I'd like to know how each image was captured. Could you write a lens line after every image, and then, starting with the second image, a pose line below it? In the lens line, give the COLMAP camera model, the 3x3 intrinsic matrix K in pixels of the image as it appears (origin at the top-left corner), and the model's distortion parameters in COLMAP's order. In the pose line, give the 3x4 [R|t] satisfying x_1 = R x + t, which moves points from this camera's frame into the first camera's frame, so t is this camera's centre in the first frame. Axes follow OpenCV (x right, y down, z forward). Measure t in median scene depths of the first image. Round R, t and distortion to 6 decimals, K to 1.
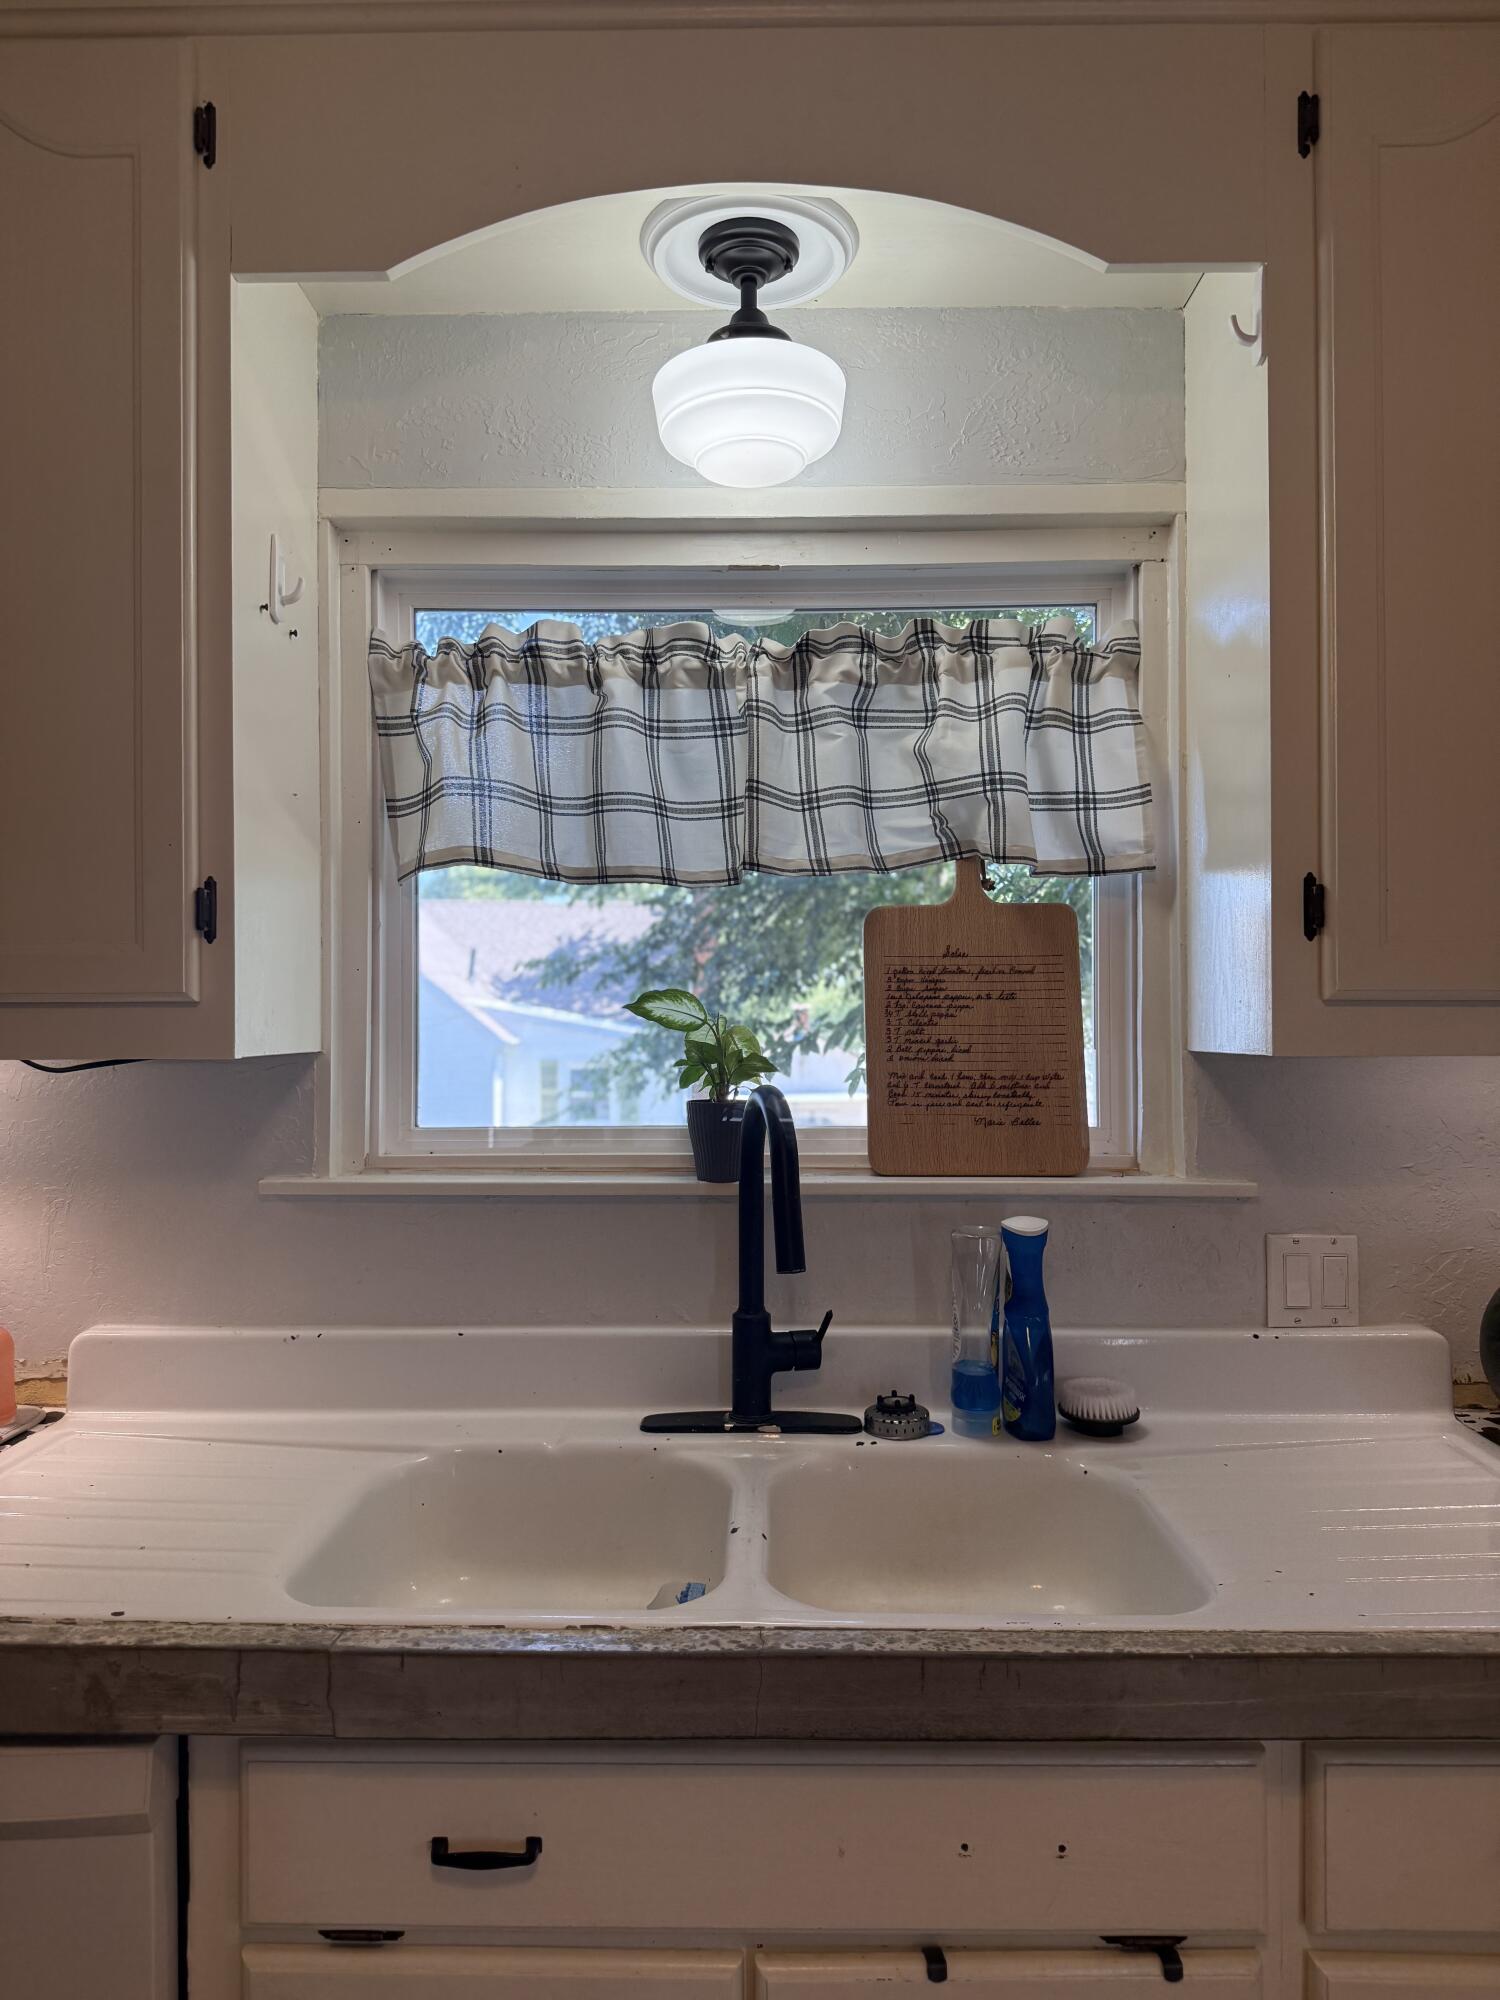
lens RADIAL K [[1456.8, 0, 748.6], [0, 1456.8, 1008.6], [0, 0, 1]] dist [0.065751, -0.003217]
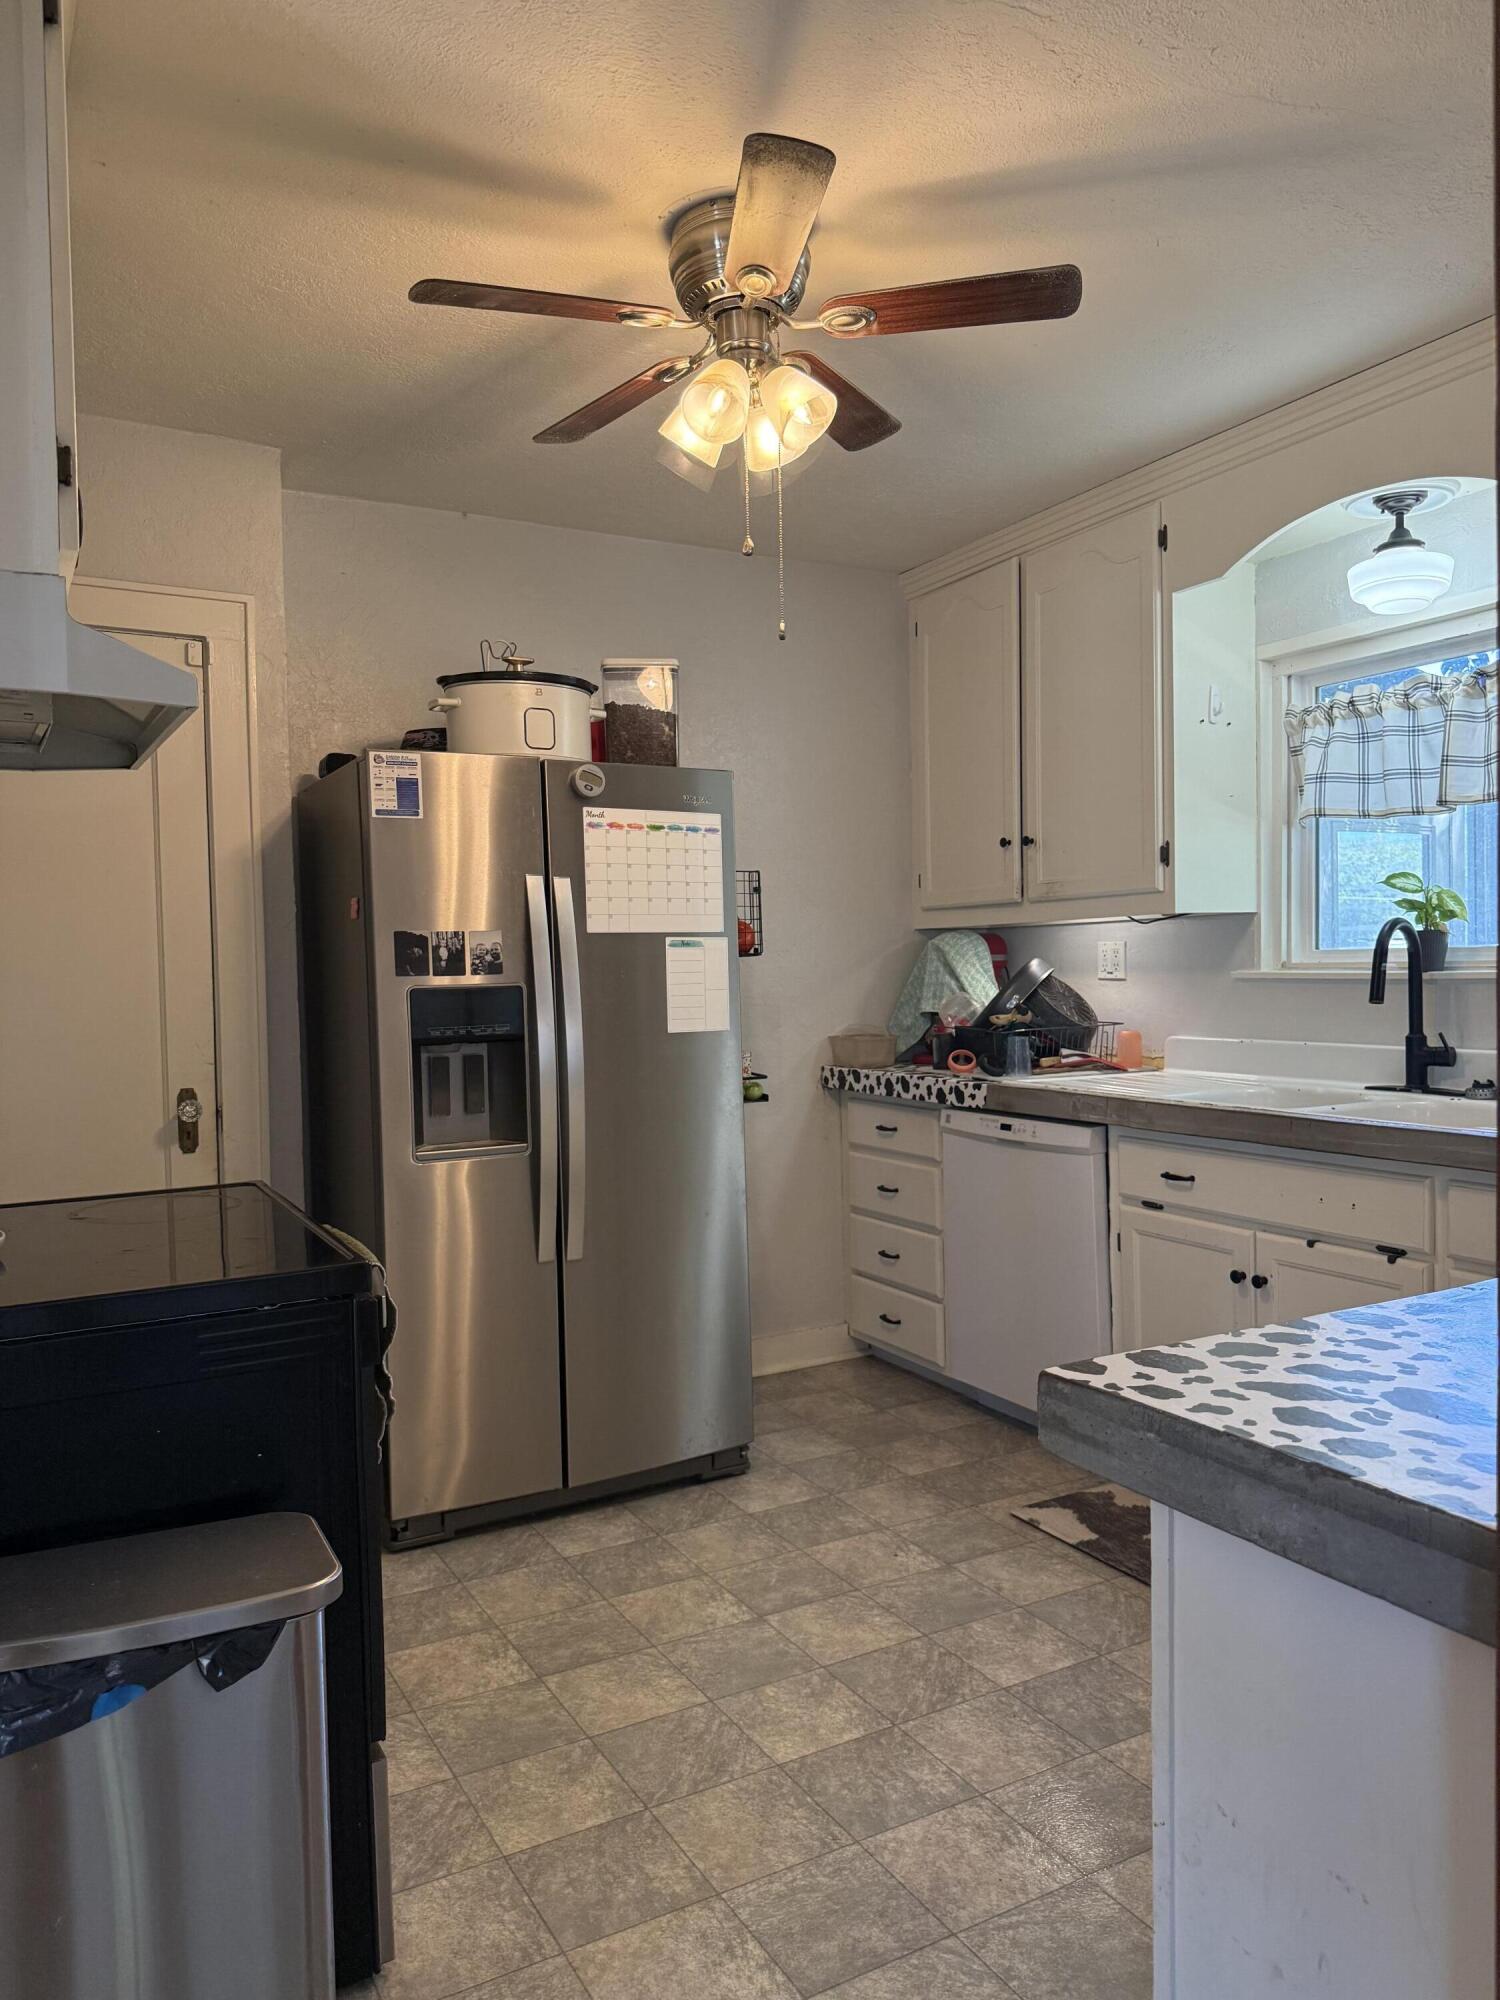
lens RADIAL K [[1456.8, 0, 748.6], [0, 1456.8, 1008.6], [0, 0, 1]] dist [0.065751, -0.003217]
pose [[0.495449, 0.019677, -0.868414, 1.291204], [0.030290, 0.998744, 0.039911, 0.066972], [0.868109, -0.046078, 0.494230, -0.765659]]
